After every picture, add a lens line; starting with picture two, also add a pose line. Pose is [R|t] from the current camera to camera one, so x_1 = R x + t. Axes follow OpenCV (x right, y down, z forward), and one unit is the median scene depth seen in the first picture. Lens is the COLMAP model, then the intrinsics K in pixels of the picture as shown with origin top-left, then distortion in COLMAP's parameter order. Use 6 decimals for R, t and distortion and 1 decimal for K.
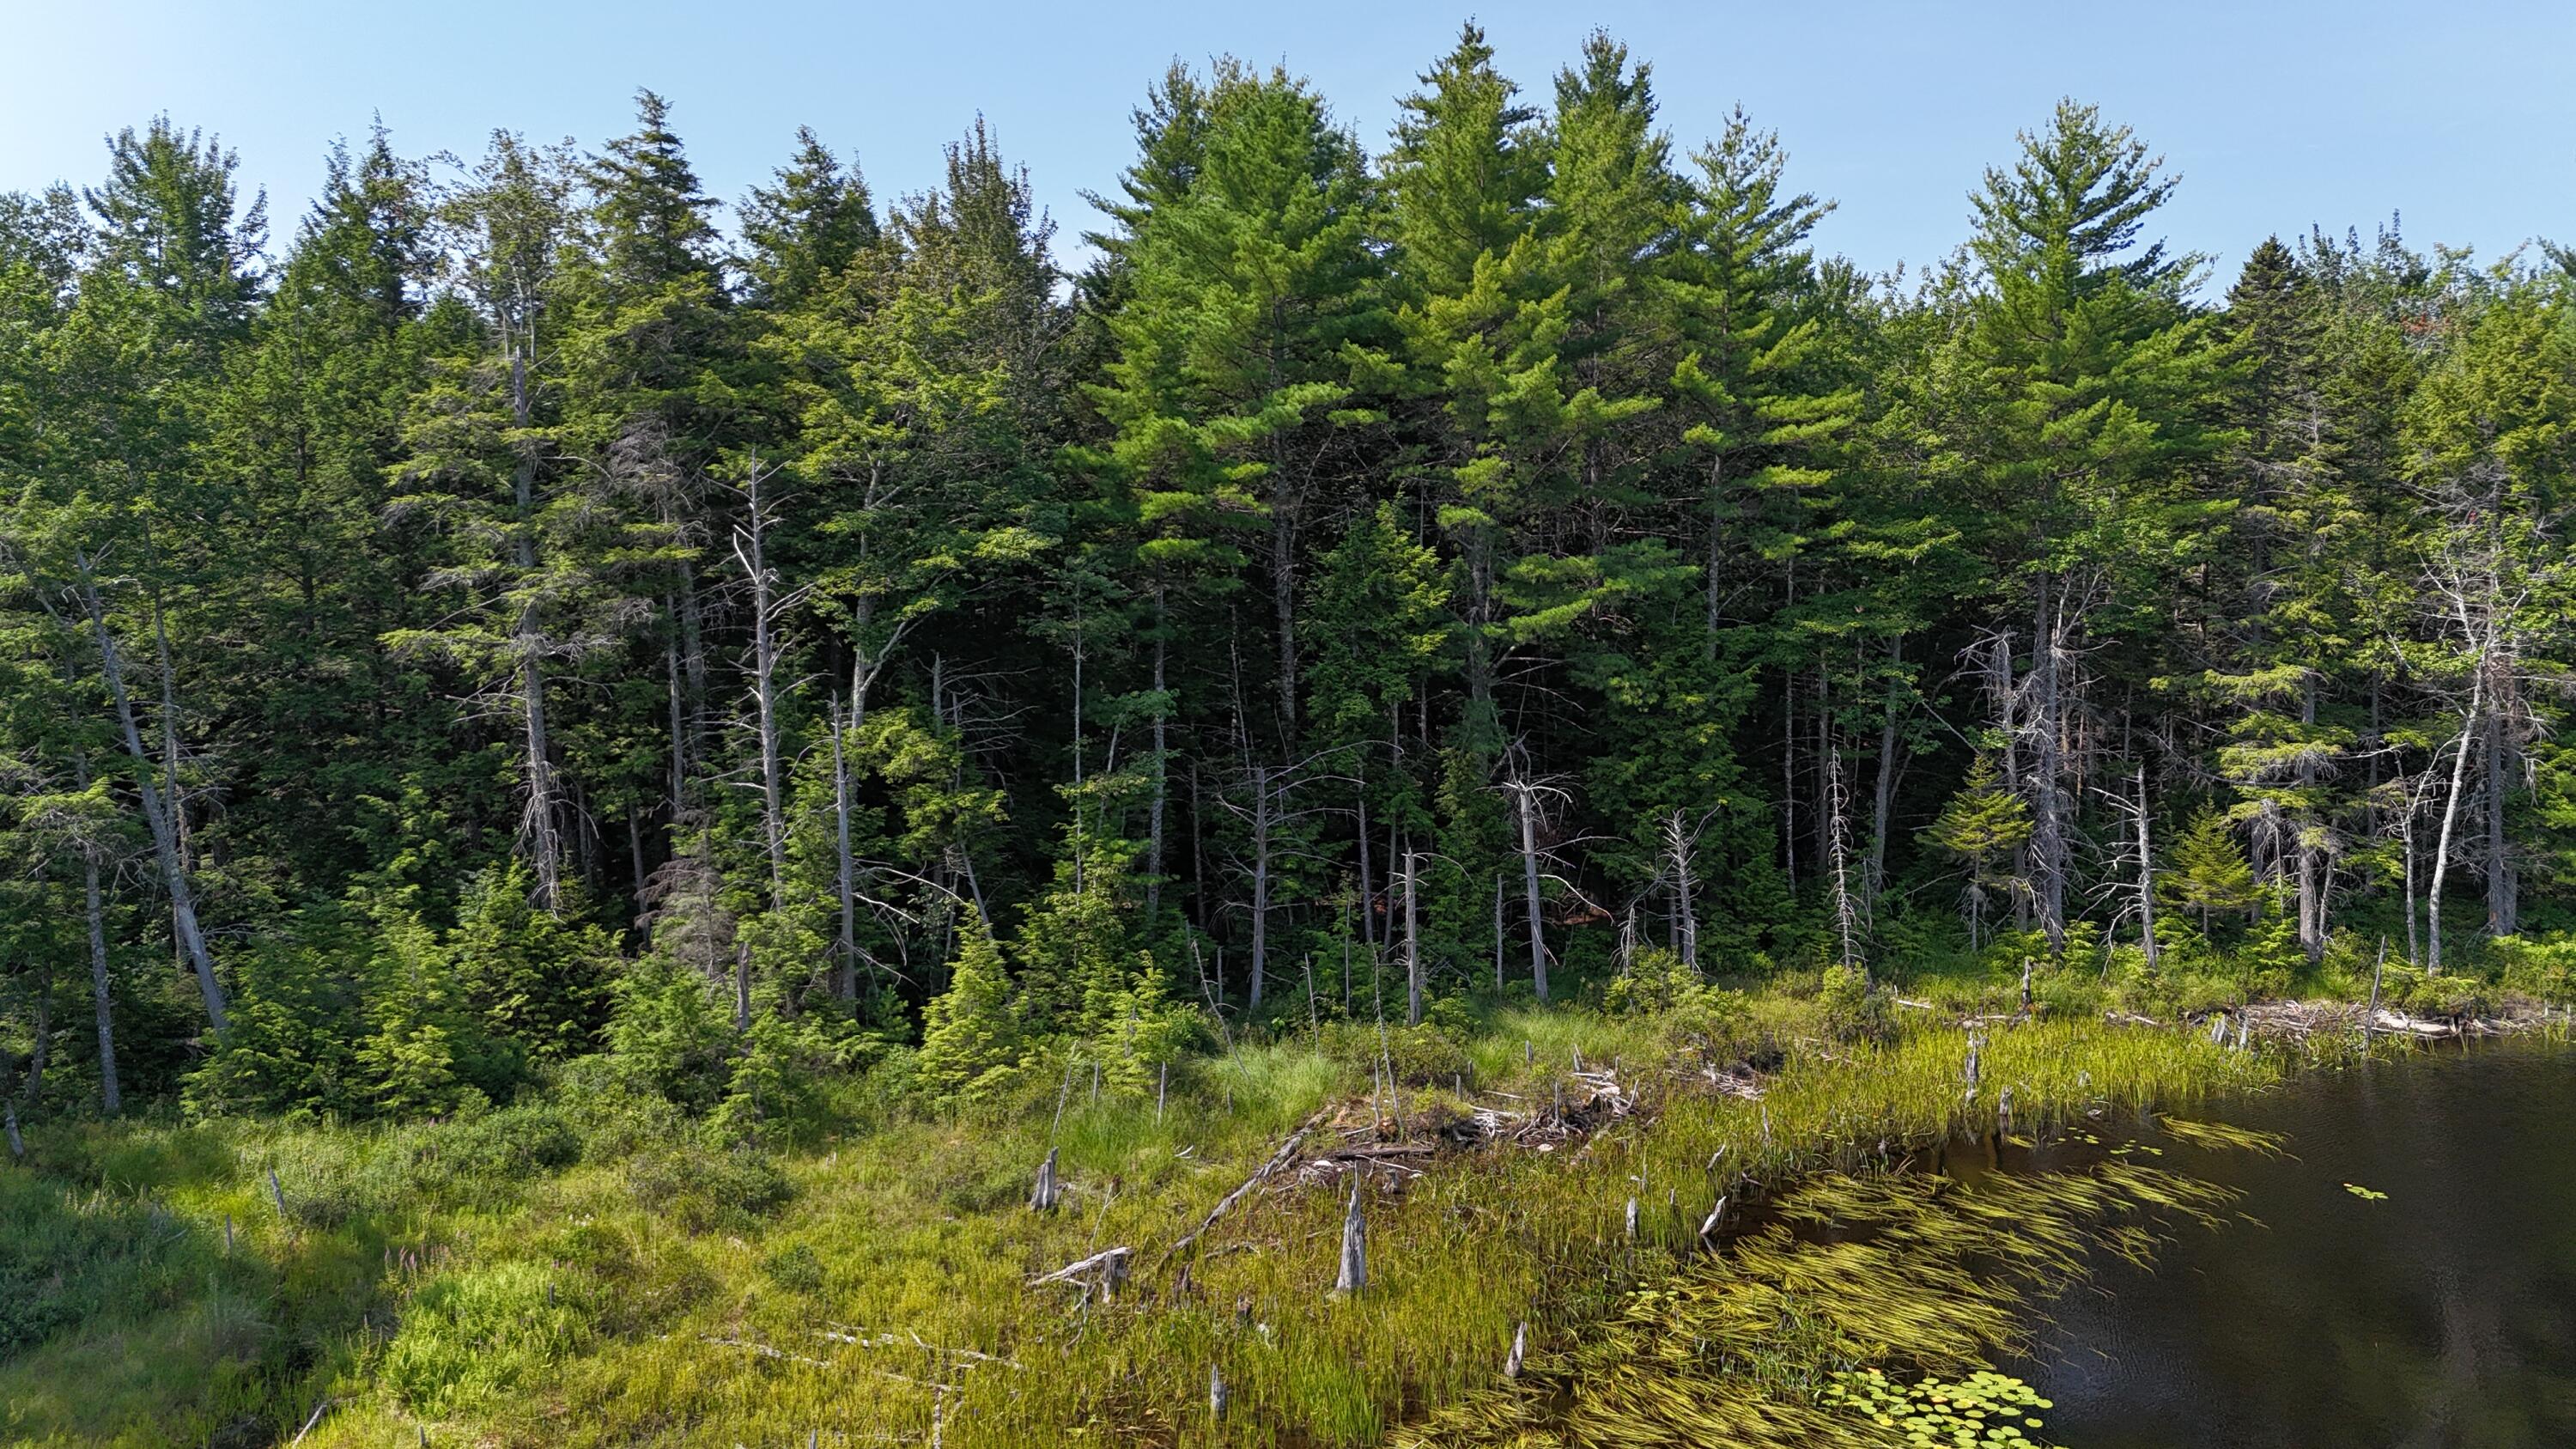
lens RADIAL K [[1839.8, 0, 1288.0], [0, 1839.8, 724.5], [0, 0, 1]] dist [0.050358, -0.003871]
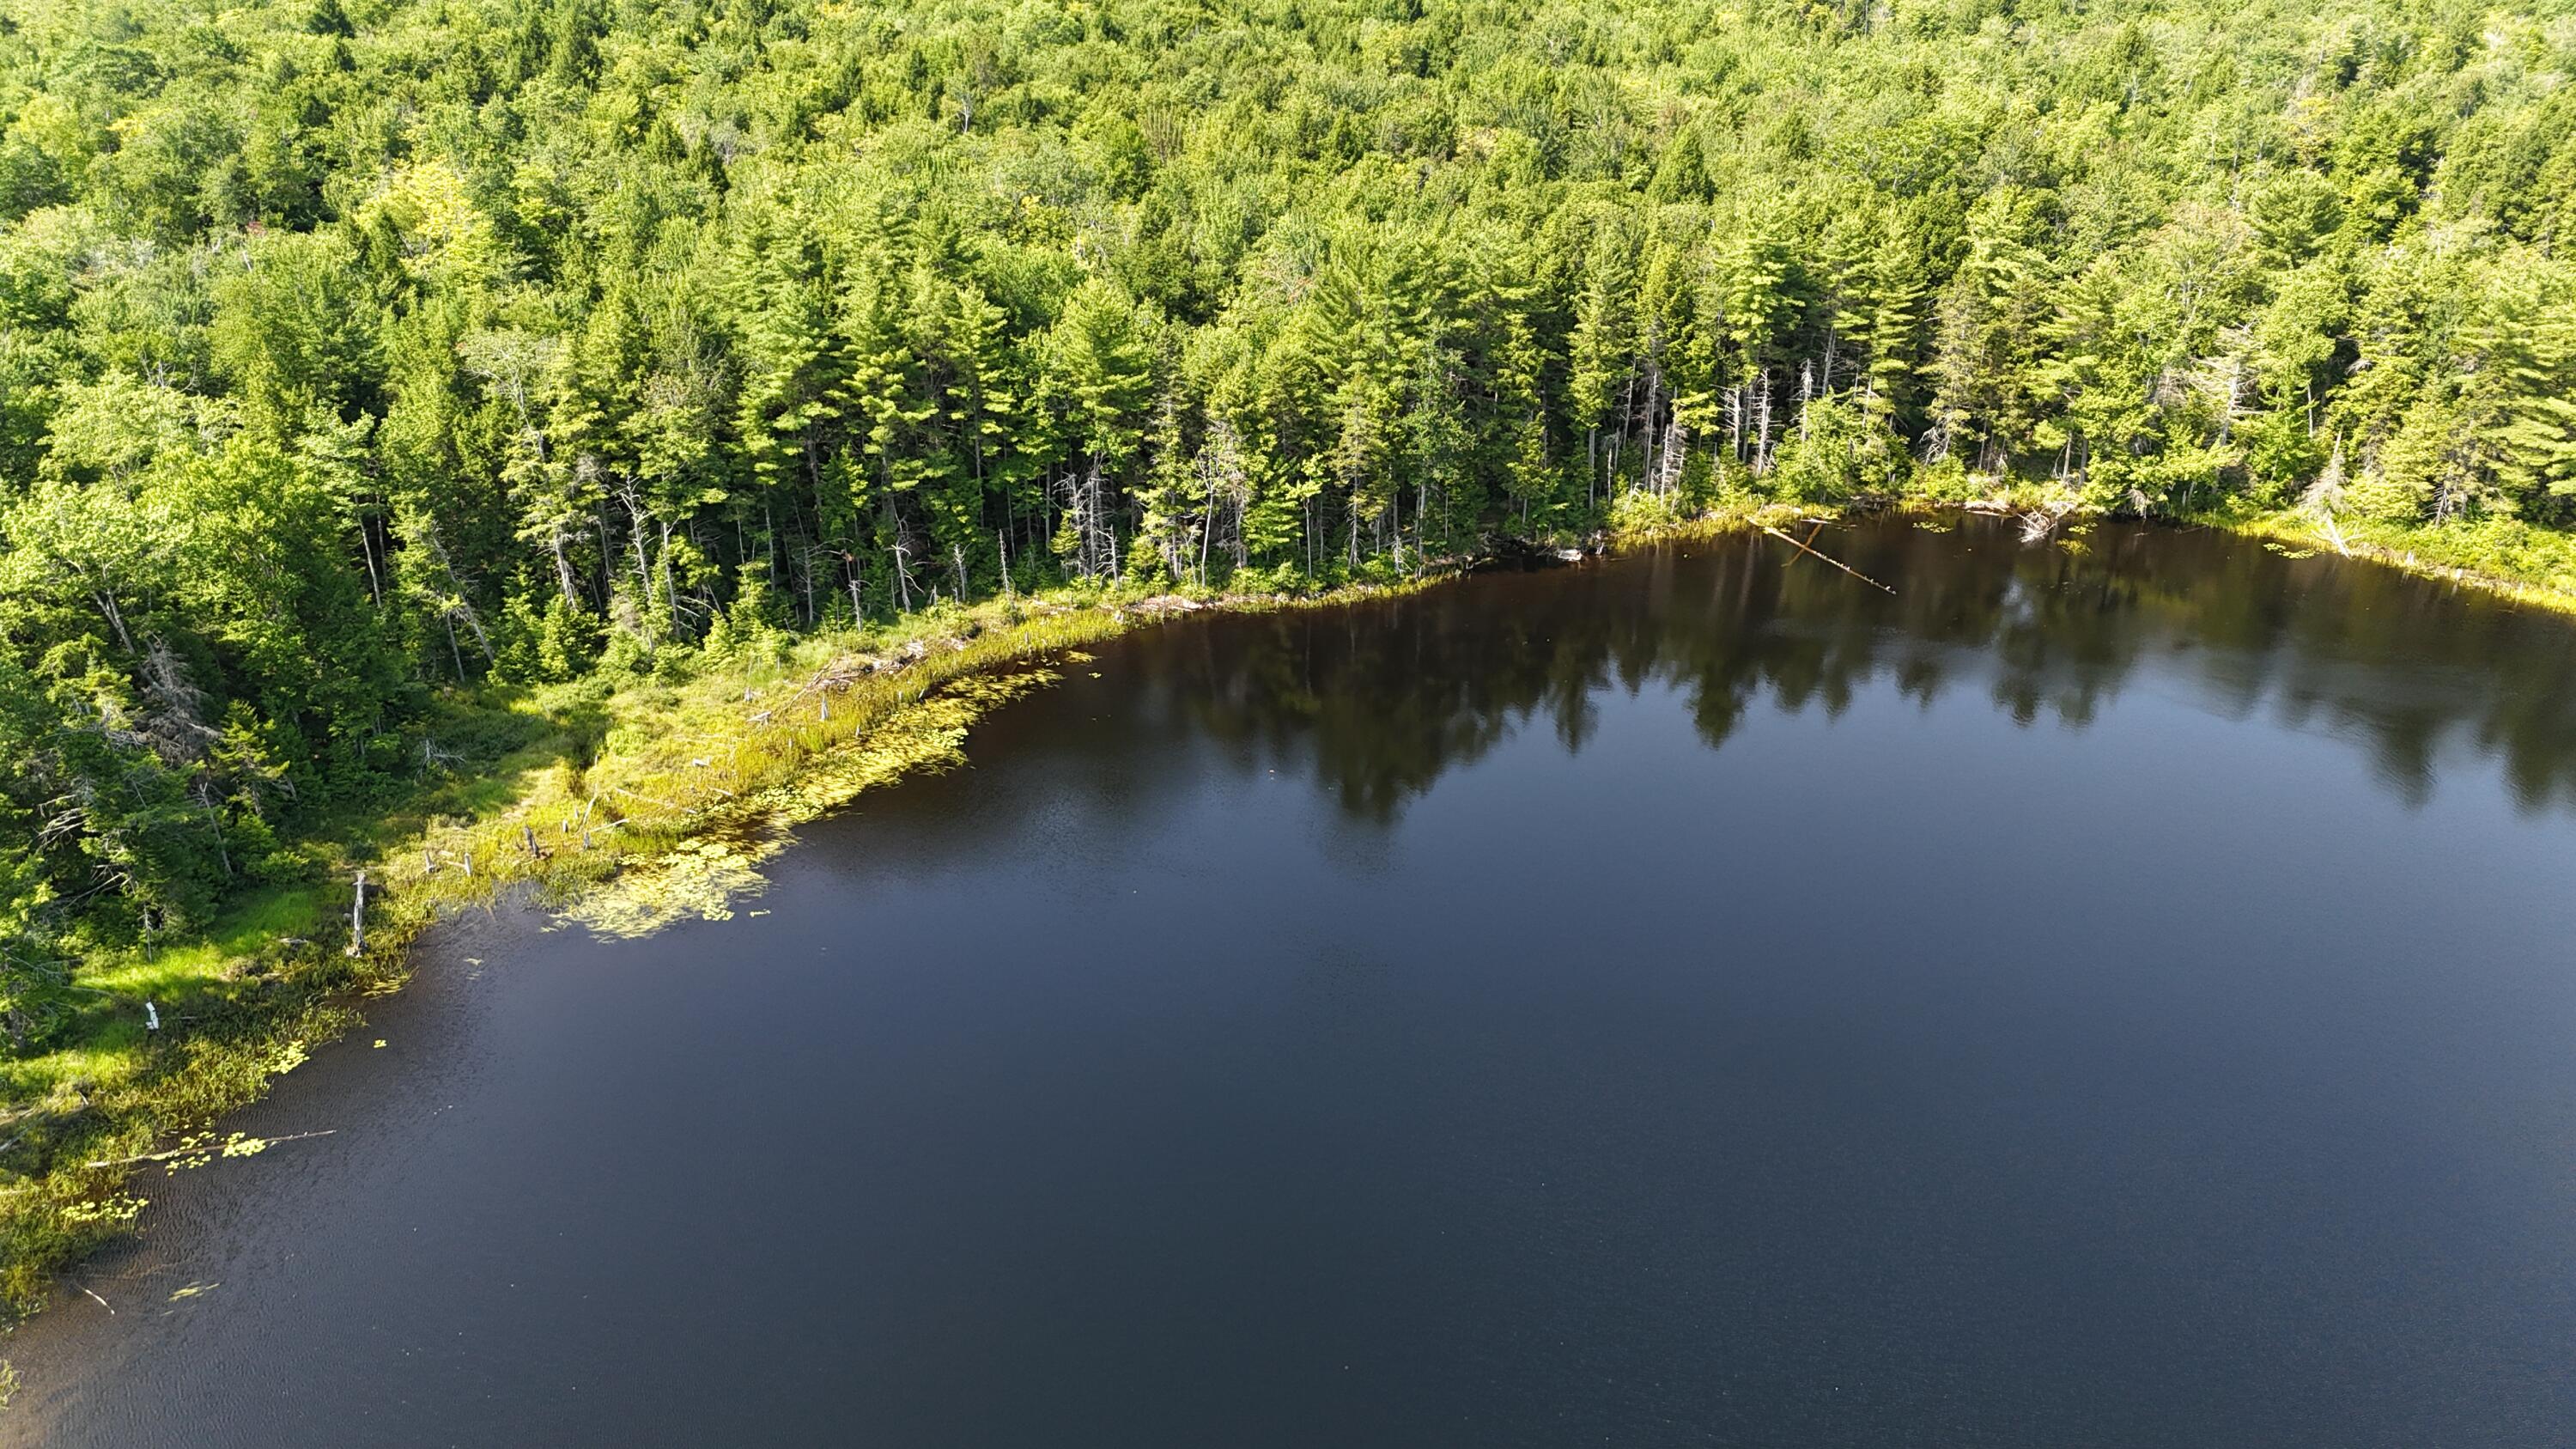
lens RADIAL K [[1839.8, 0, 1288.0], [0, 1839.8, 724.5], [0, 0, 1]] dist [0.050358, -0.003871]
pose [[0.985716, -0.057782, 0.158194, 0.290424], [-0.001416, 0.936426, 0.350863, -0.829451], [-0.168411, -0.346075, 0.922968, -2.196672]]
